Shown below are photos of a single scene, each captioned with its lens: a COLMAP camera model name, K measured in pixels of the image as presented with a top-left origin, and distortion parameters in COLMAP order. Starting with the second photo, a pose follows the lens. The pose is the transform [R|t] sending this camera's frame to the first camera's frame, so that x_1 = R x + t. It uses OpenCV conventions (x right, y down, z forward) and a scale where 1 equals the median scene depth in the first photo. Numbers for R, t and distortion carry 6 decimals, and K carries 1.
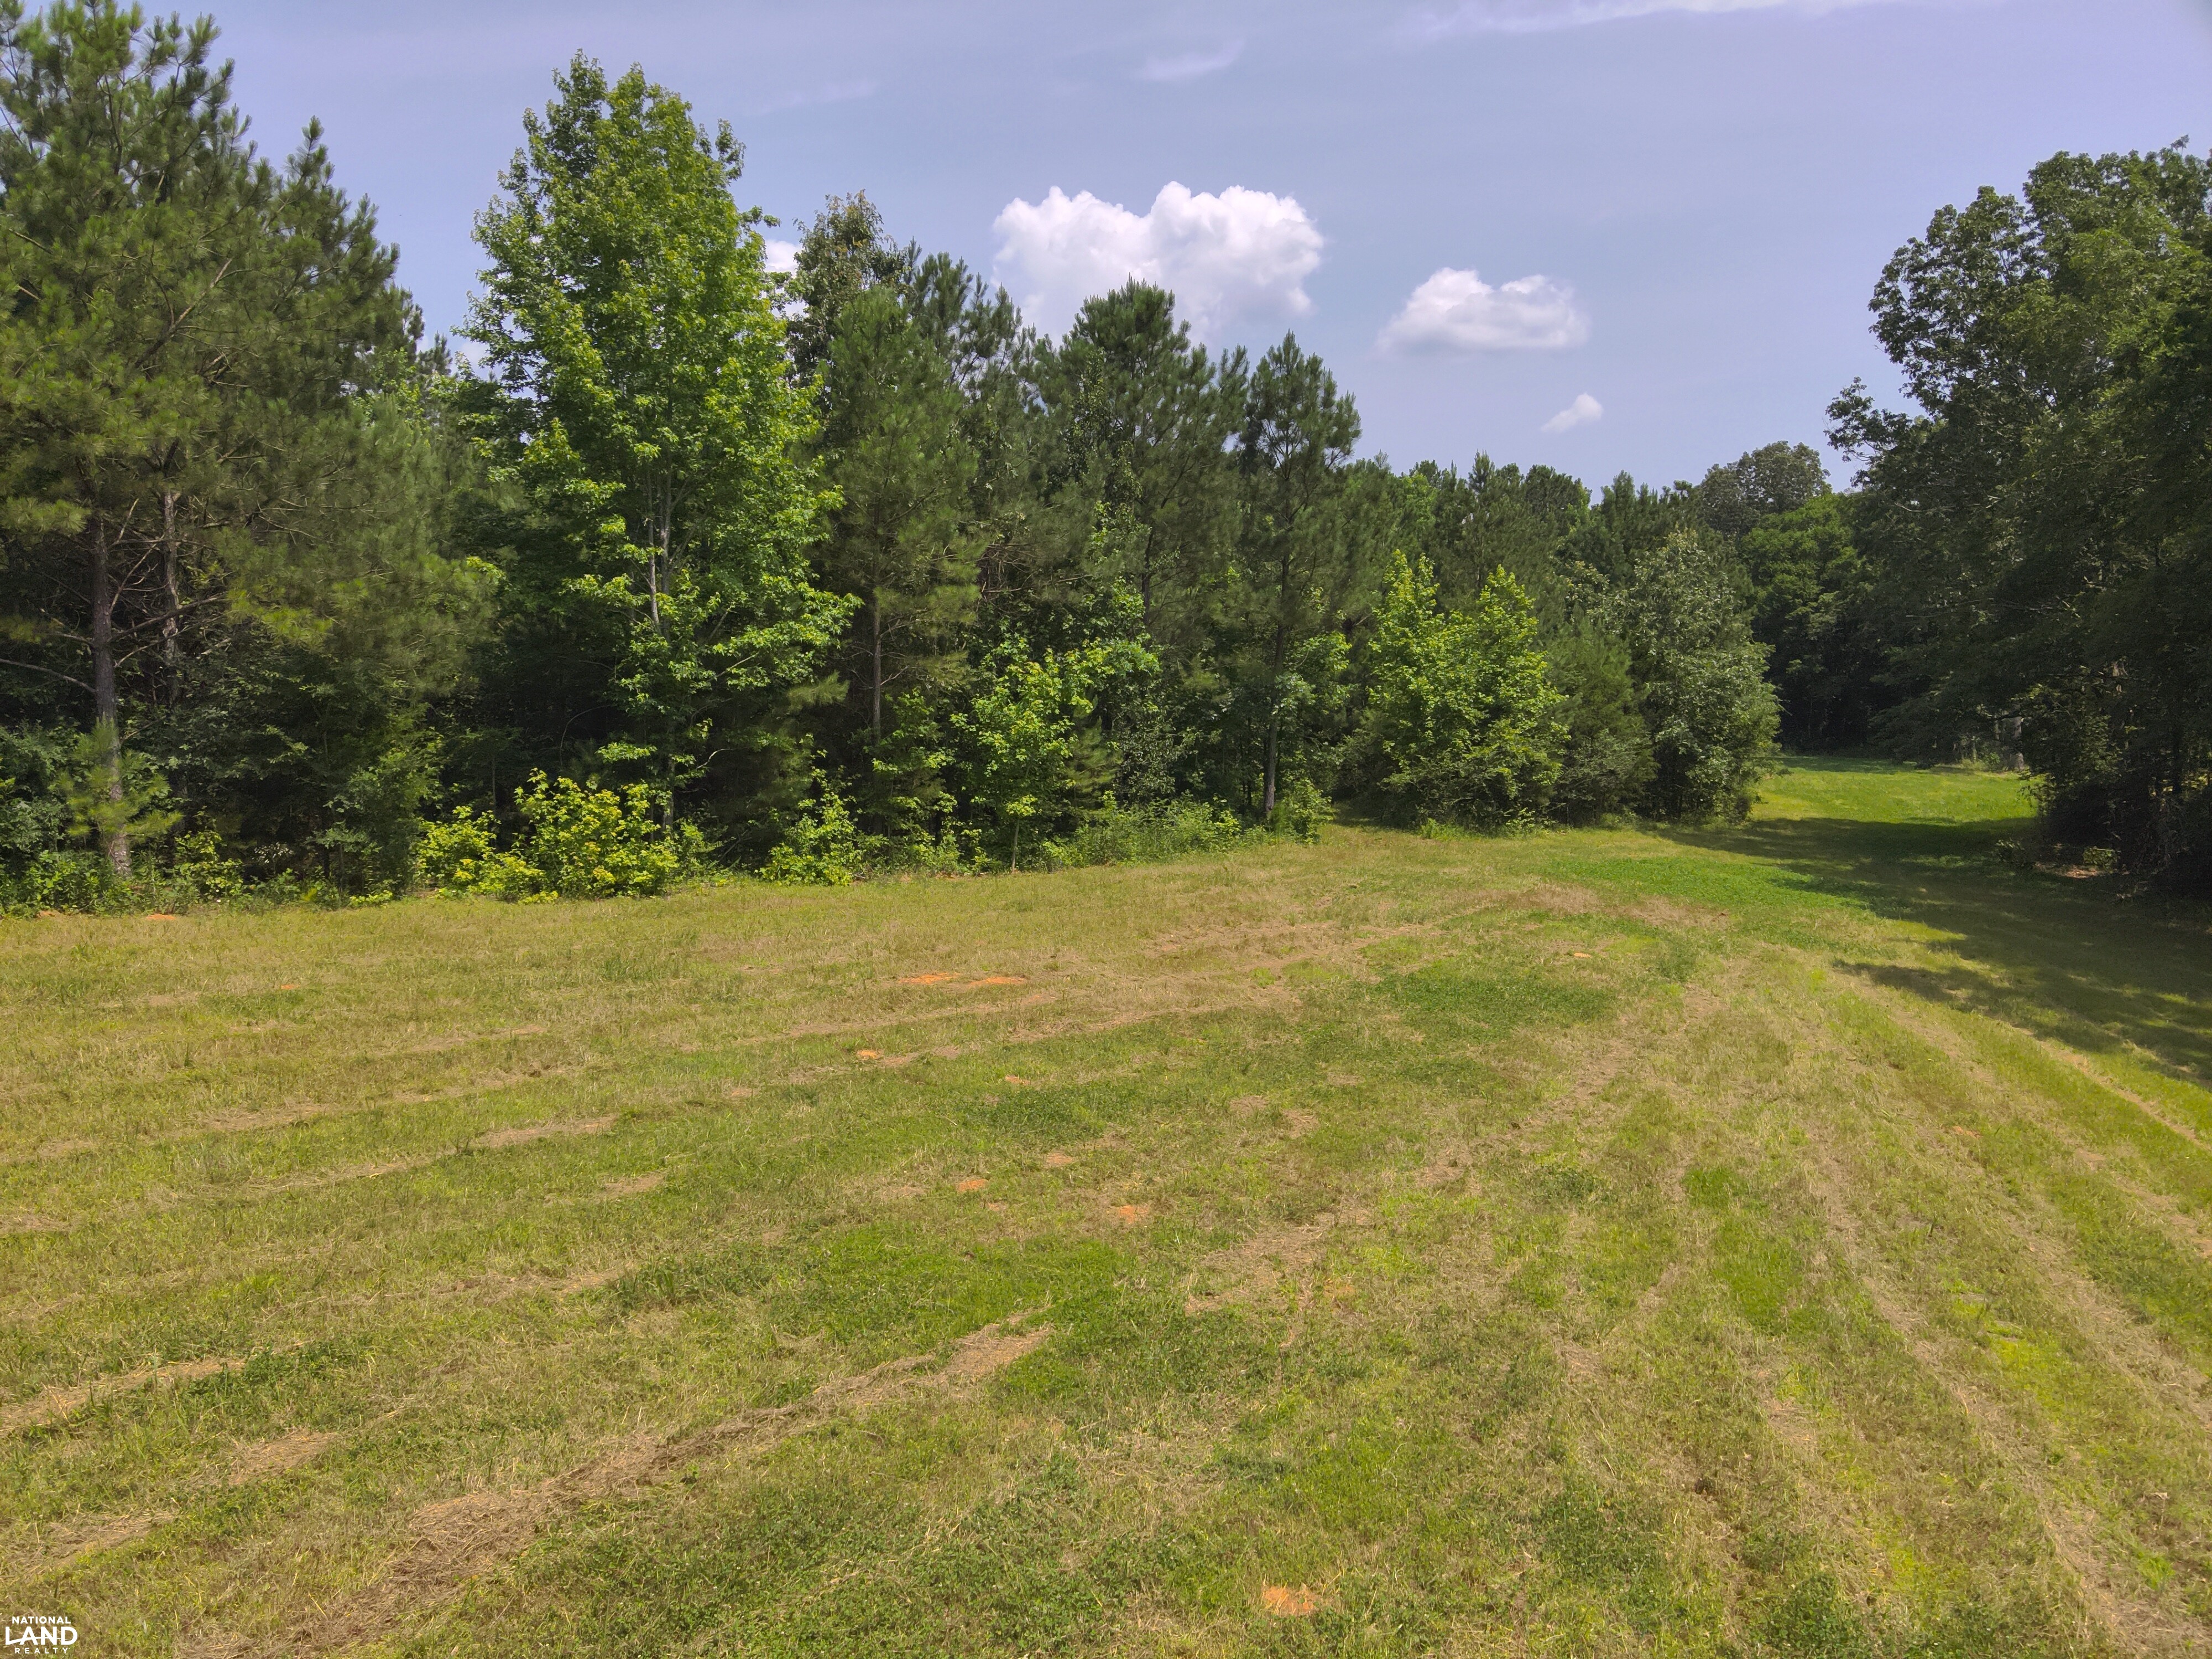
lens RADIAL K [[1592.2, 0, 1106.0], [0, 1592.2, 829.5], [0, 0, 1]] dist [0.091556, -0.161280]
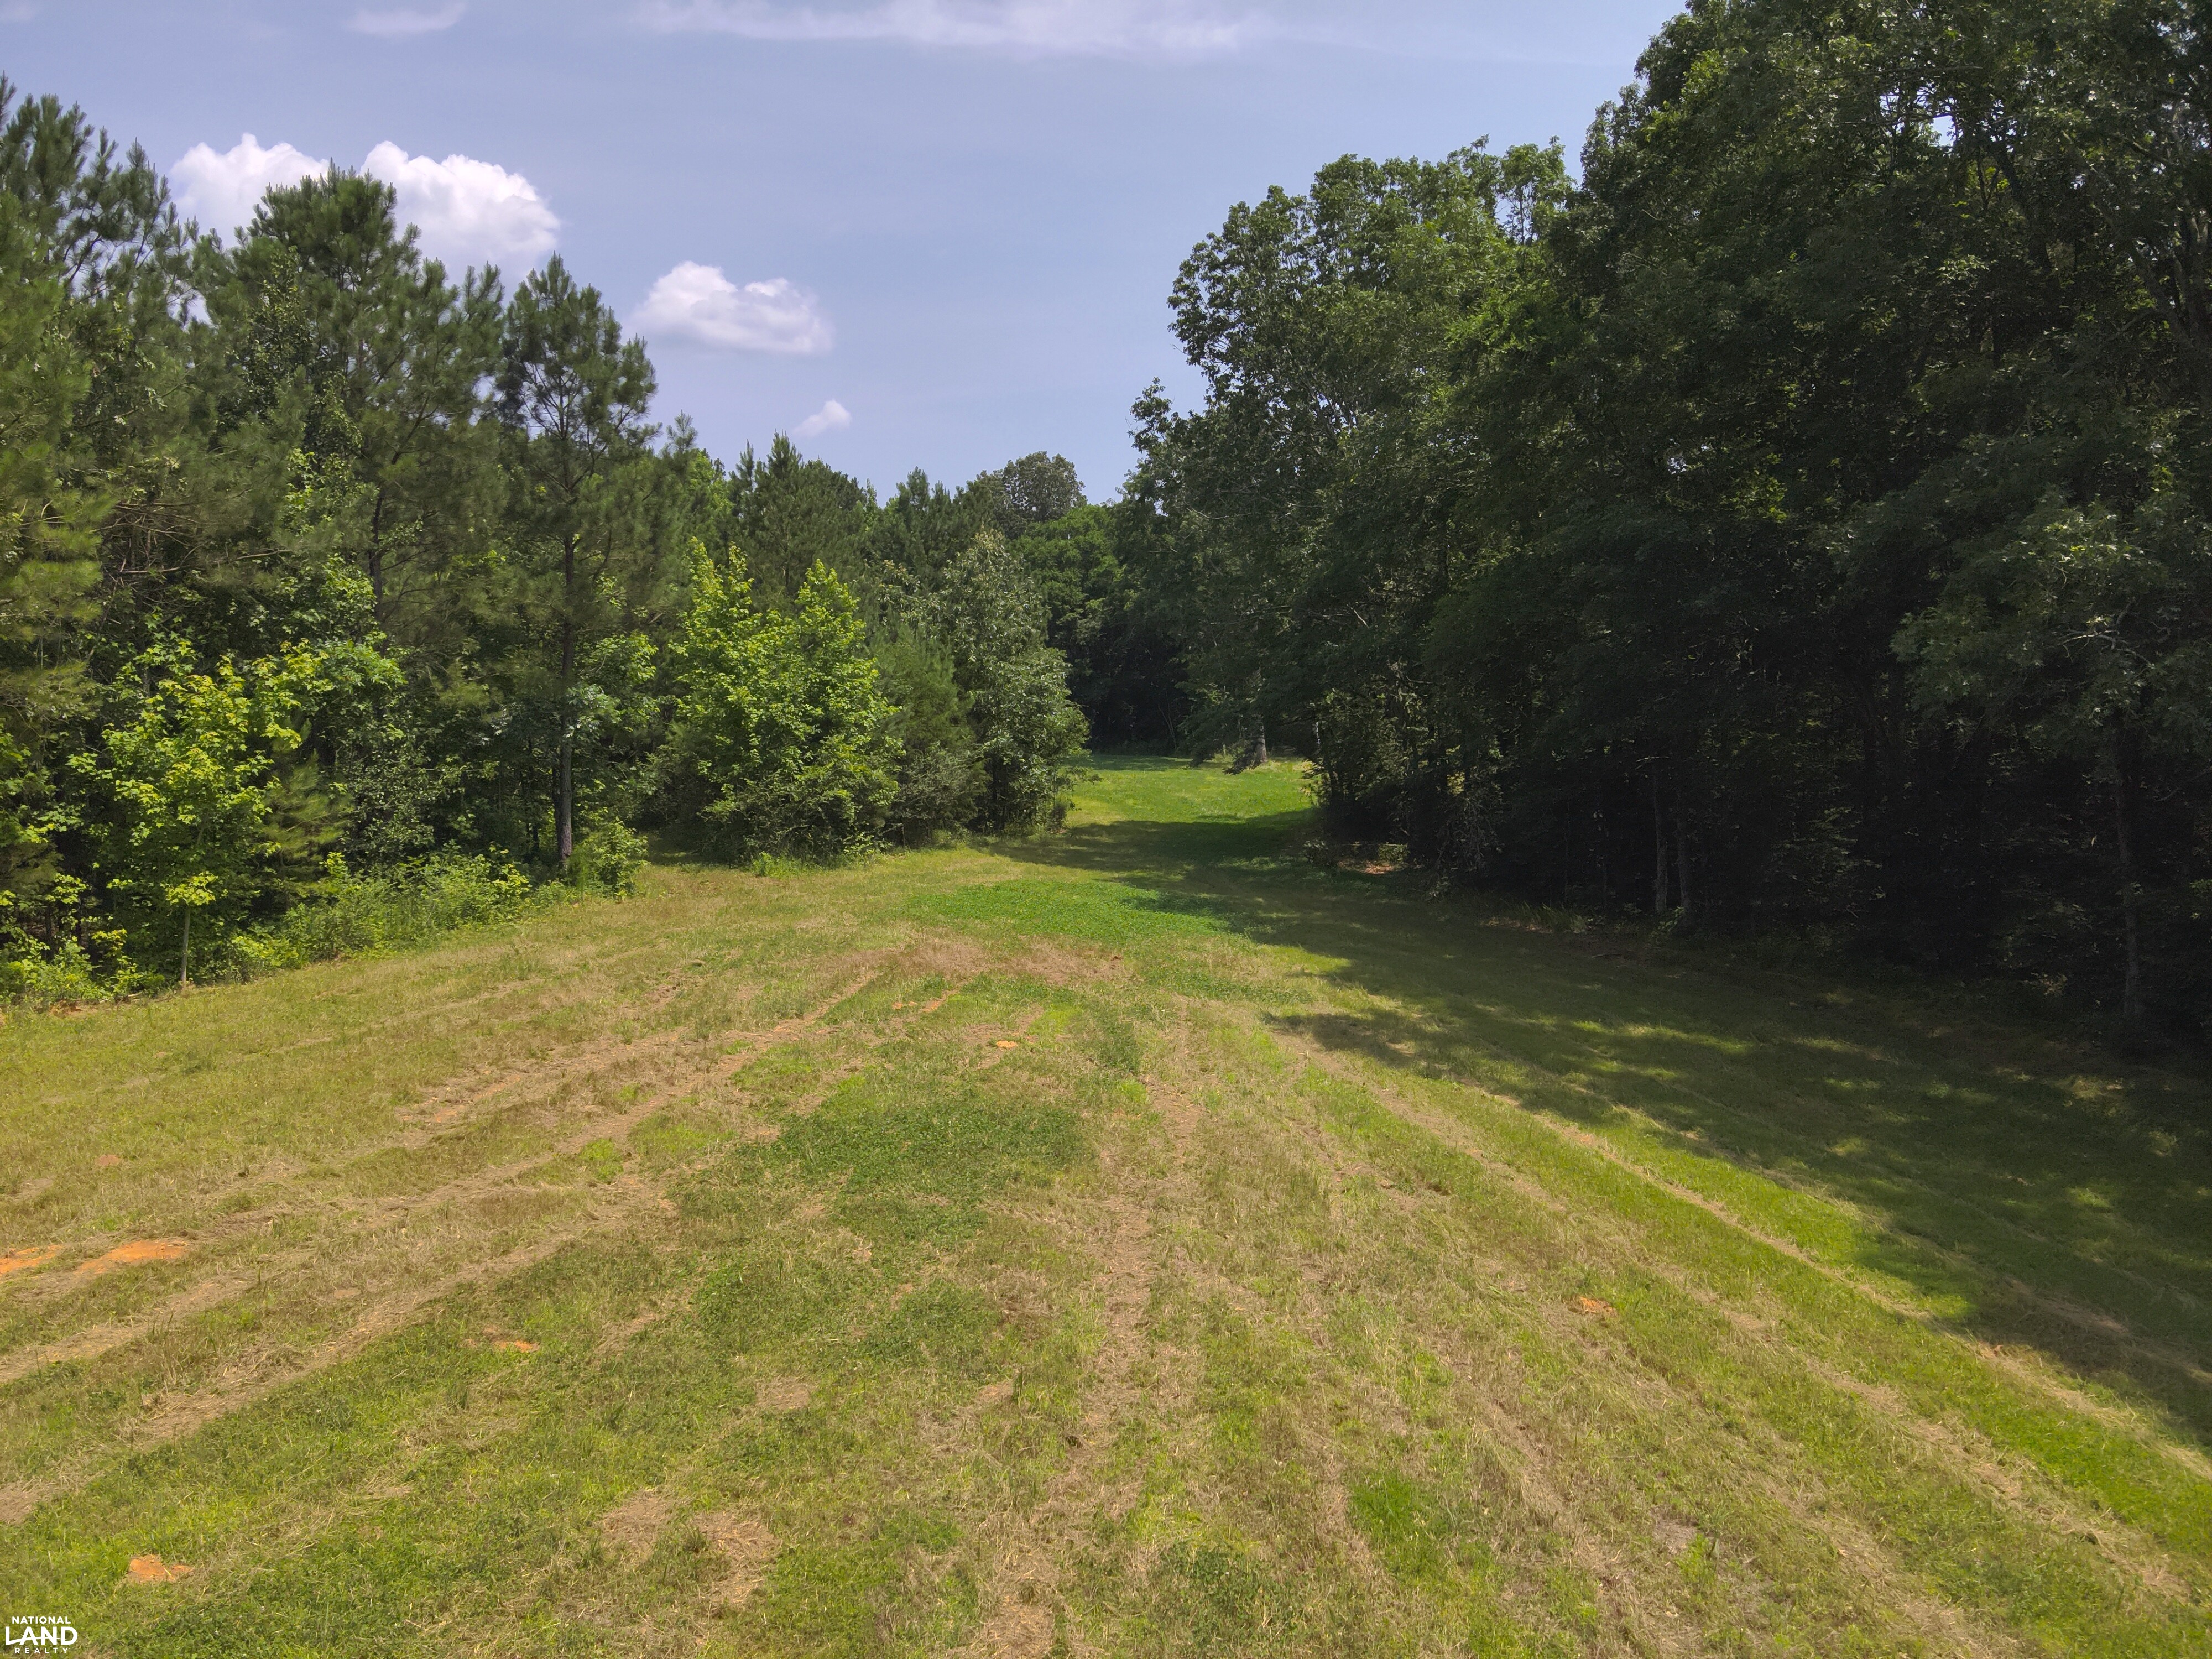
lens RADIAL K [[1619.2, 0, 1098.8], [0, 1619.2, 844.6], [0, 0, 1]] dist [0.111163, -0.203593]
pose [[0.907264, -0.051106, 0.417444, 0.004422], [0.048427, 0.998682, 0.017014, -0.020472], [-0.417763, 0.004779, 0.908543, 0.158884]]
